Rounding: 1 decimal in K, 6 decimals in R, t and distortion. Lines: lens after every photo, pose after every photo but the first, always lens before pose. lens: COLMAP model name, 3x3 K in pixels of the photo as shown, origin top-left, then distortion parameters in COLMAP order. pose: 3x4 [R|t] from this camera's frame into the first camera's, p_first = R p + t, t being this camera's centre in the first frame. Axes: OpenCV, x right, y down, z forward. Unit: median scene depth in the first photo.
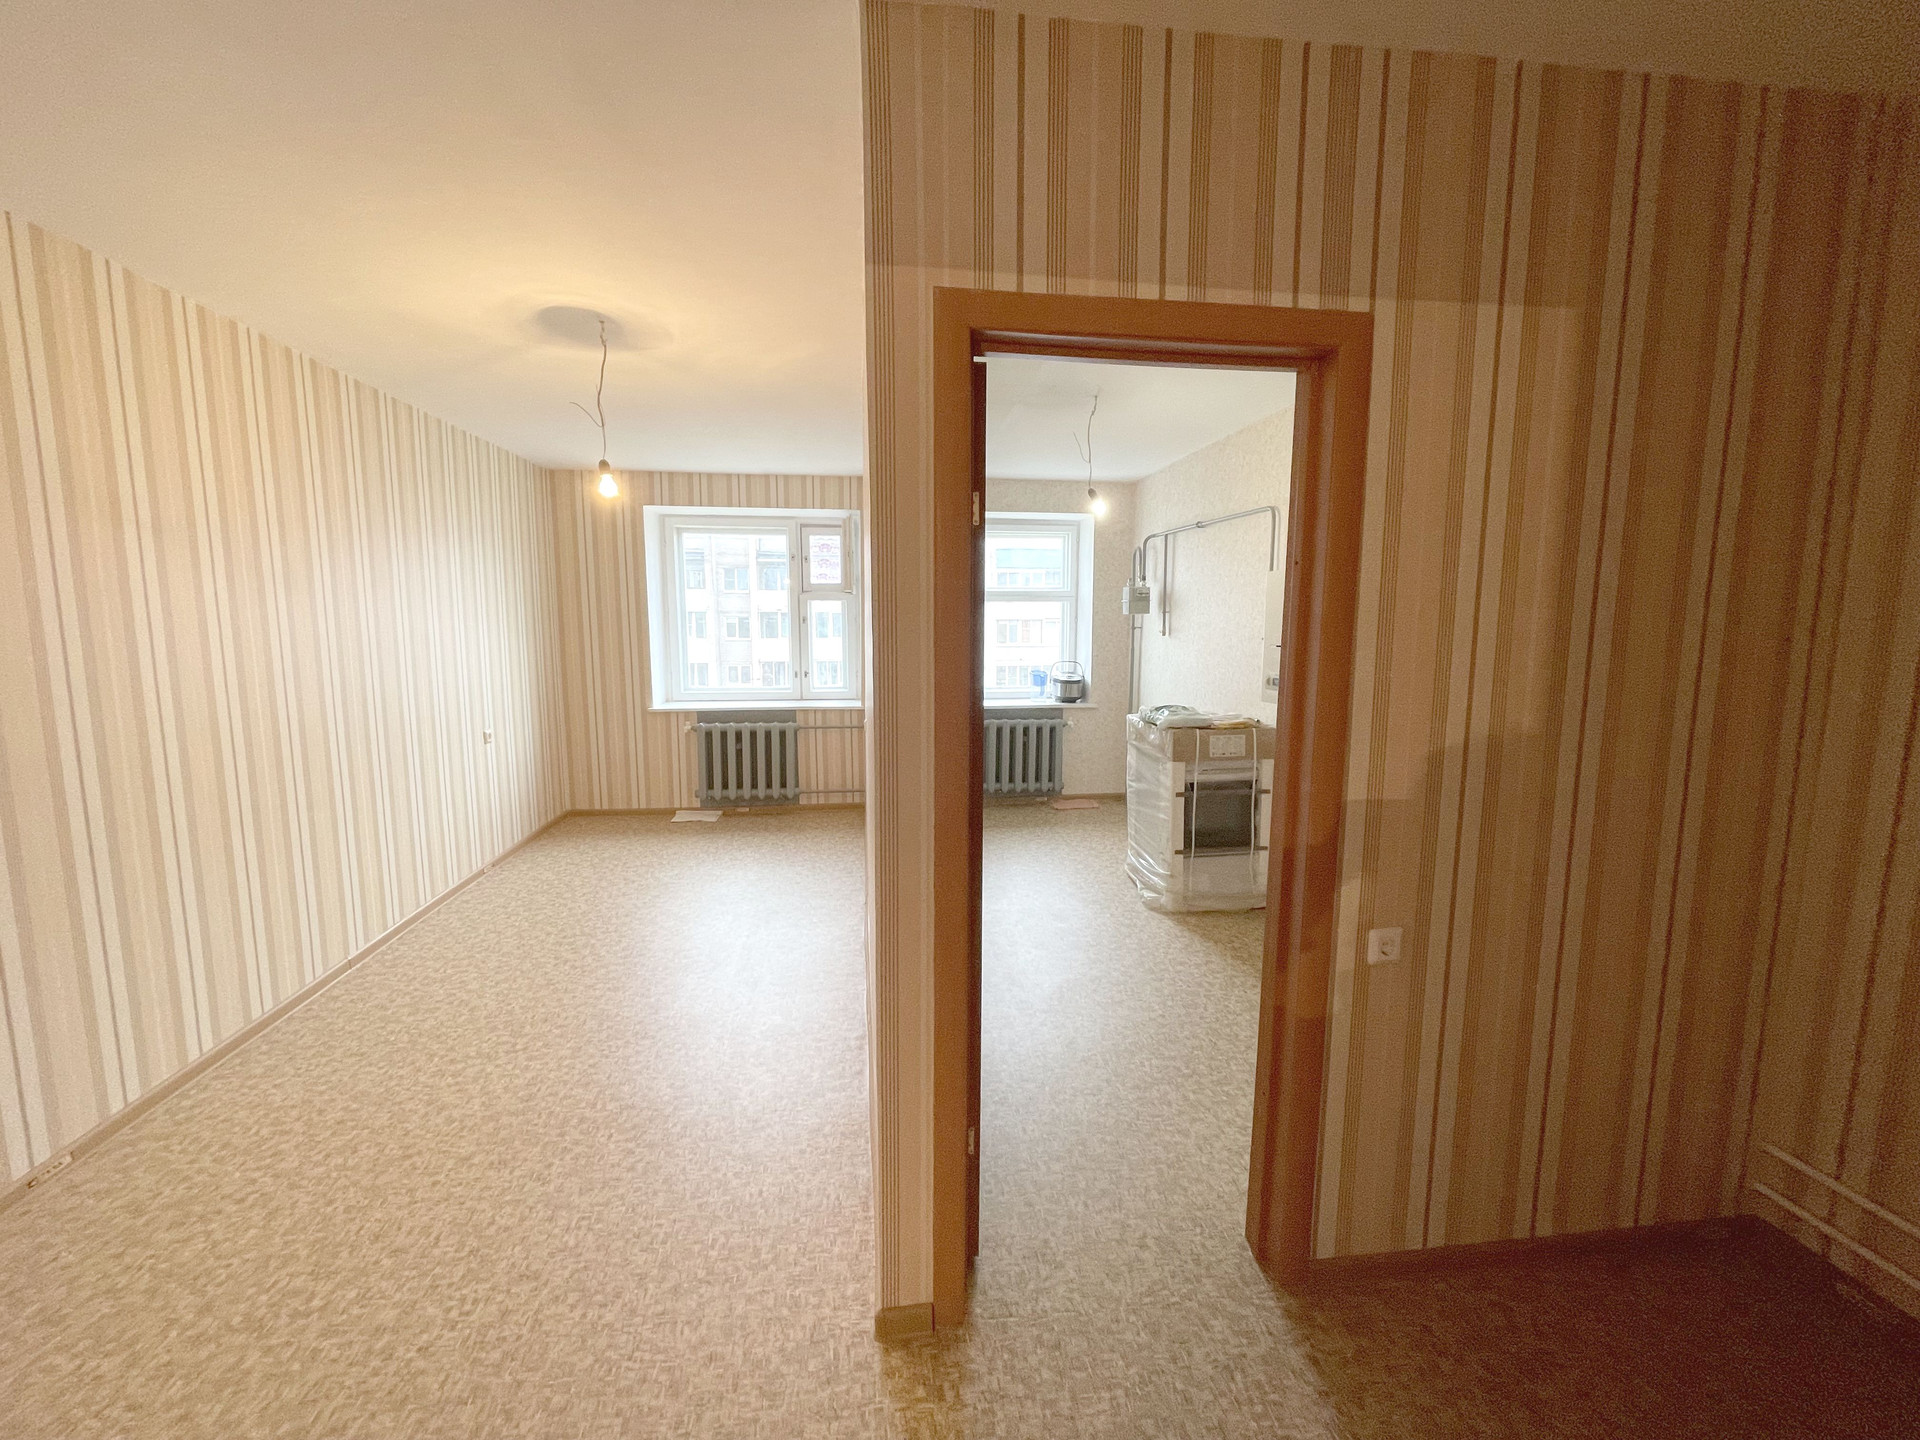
lens RADIAL K [[771.2, 0, 955.4], [0, 771.2, 721.5], [0, 0, 1]] dist [-0.003229, 0.001183]
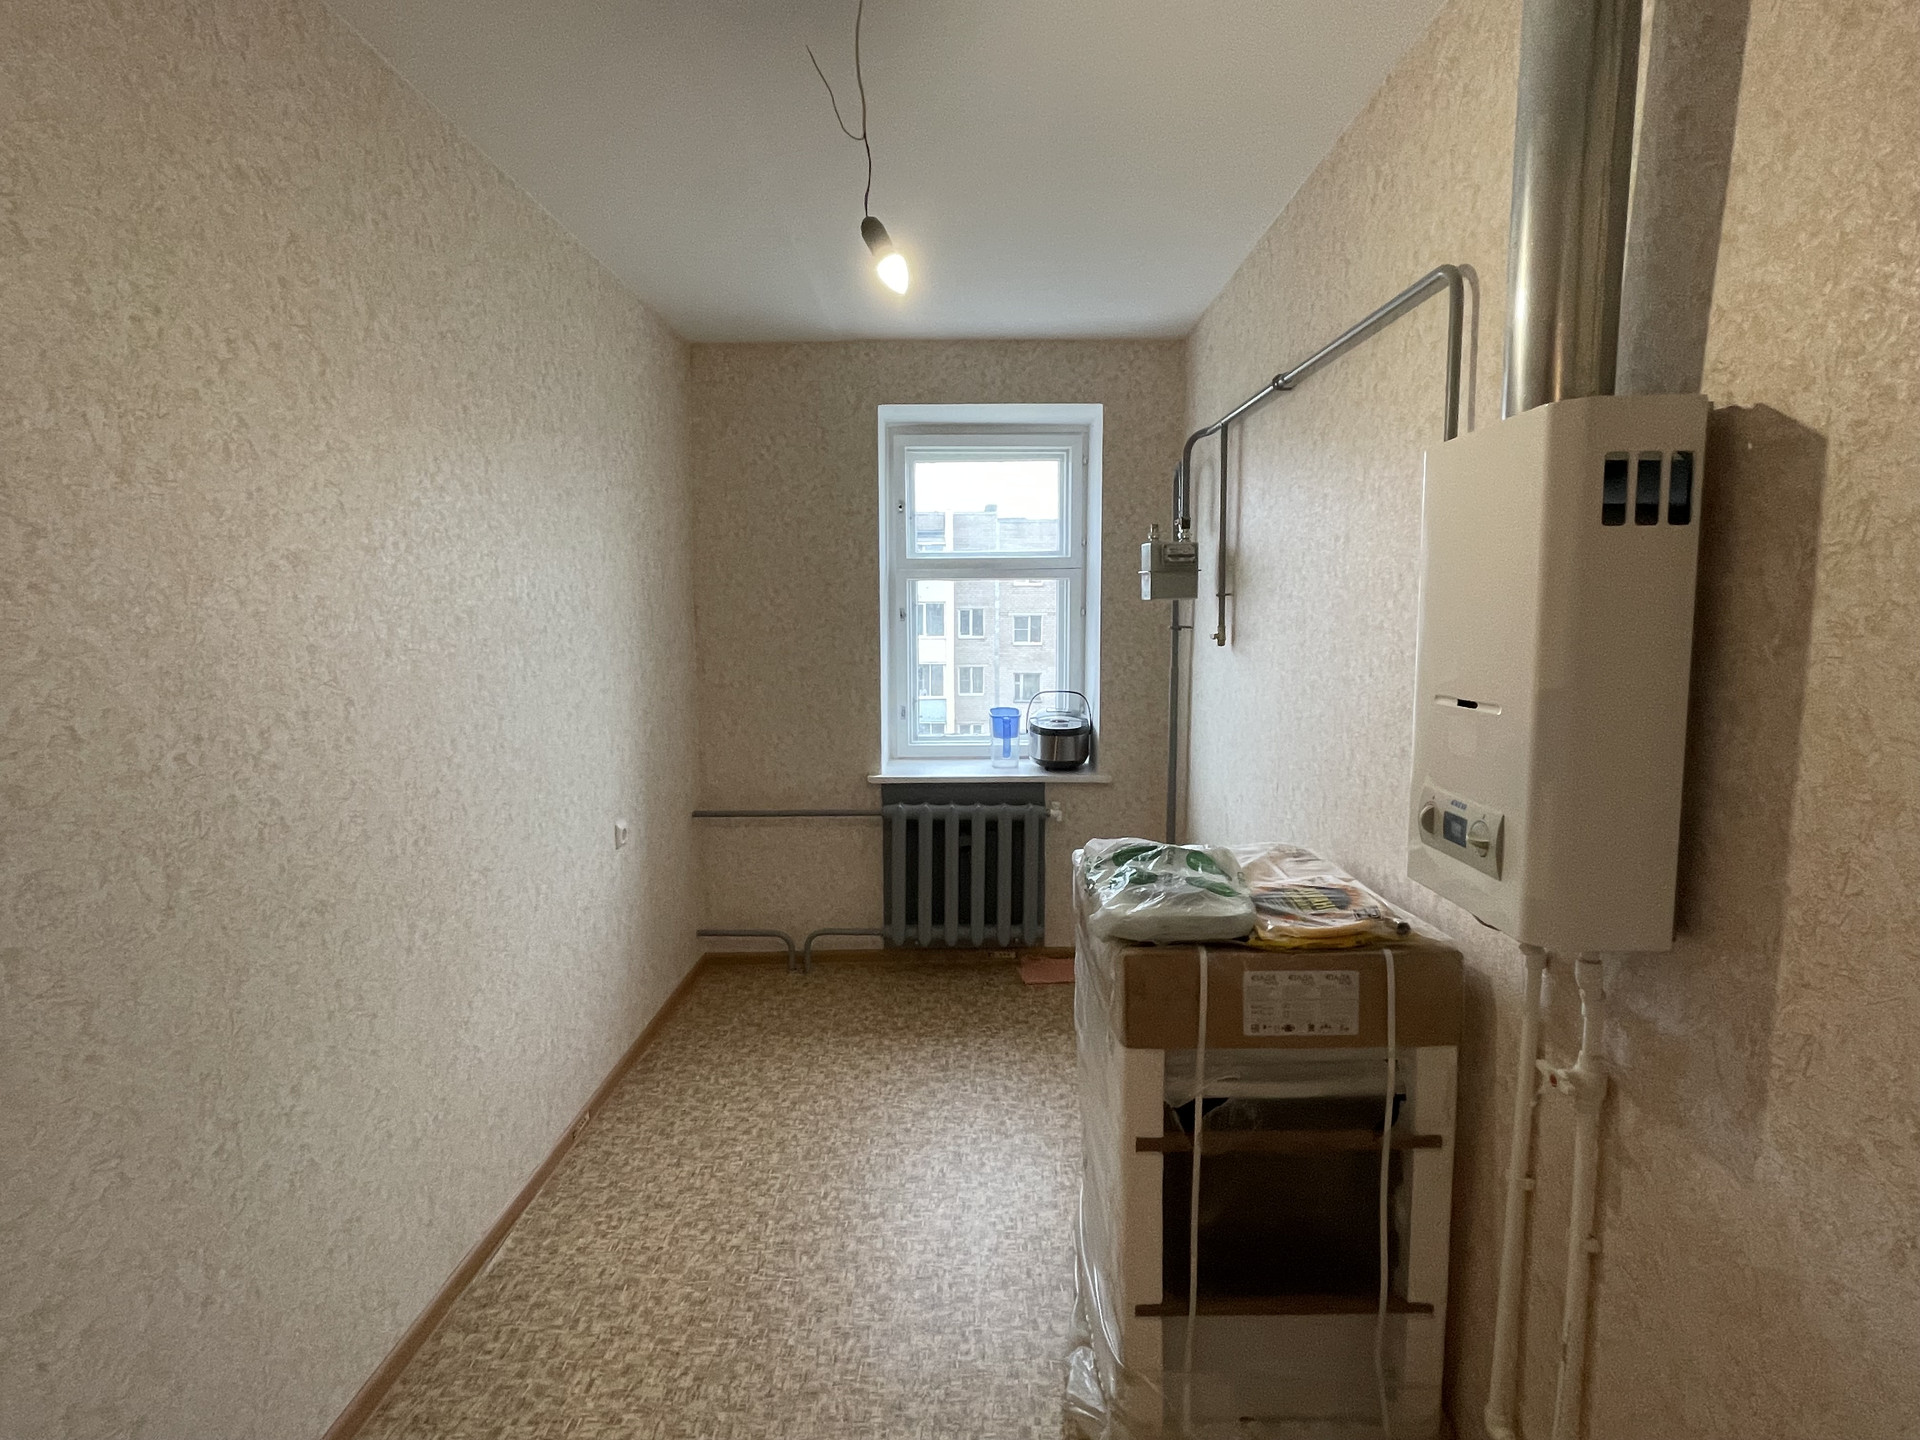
lens RADIAL K [[919.8, 0, 958.0], [0, 919.8, 713.2], [0, 0, 1]] dist [-0.008263, 0.001335]
pose [[0.990421, 0.009279, -0.137769, 0.184282], [-0.012380, 0.999689, -0.021667, -0.054627], [0.137526, 0.023166, 0.990227, 0.419155]]
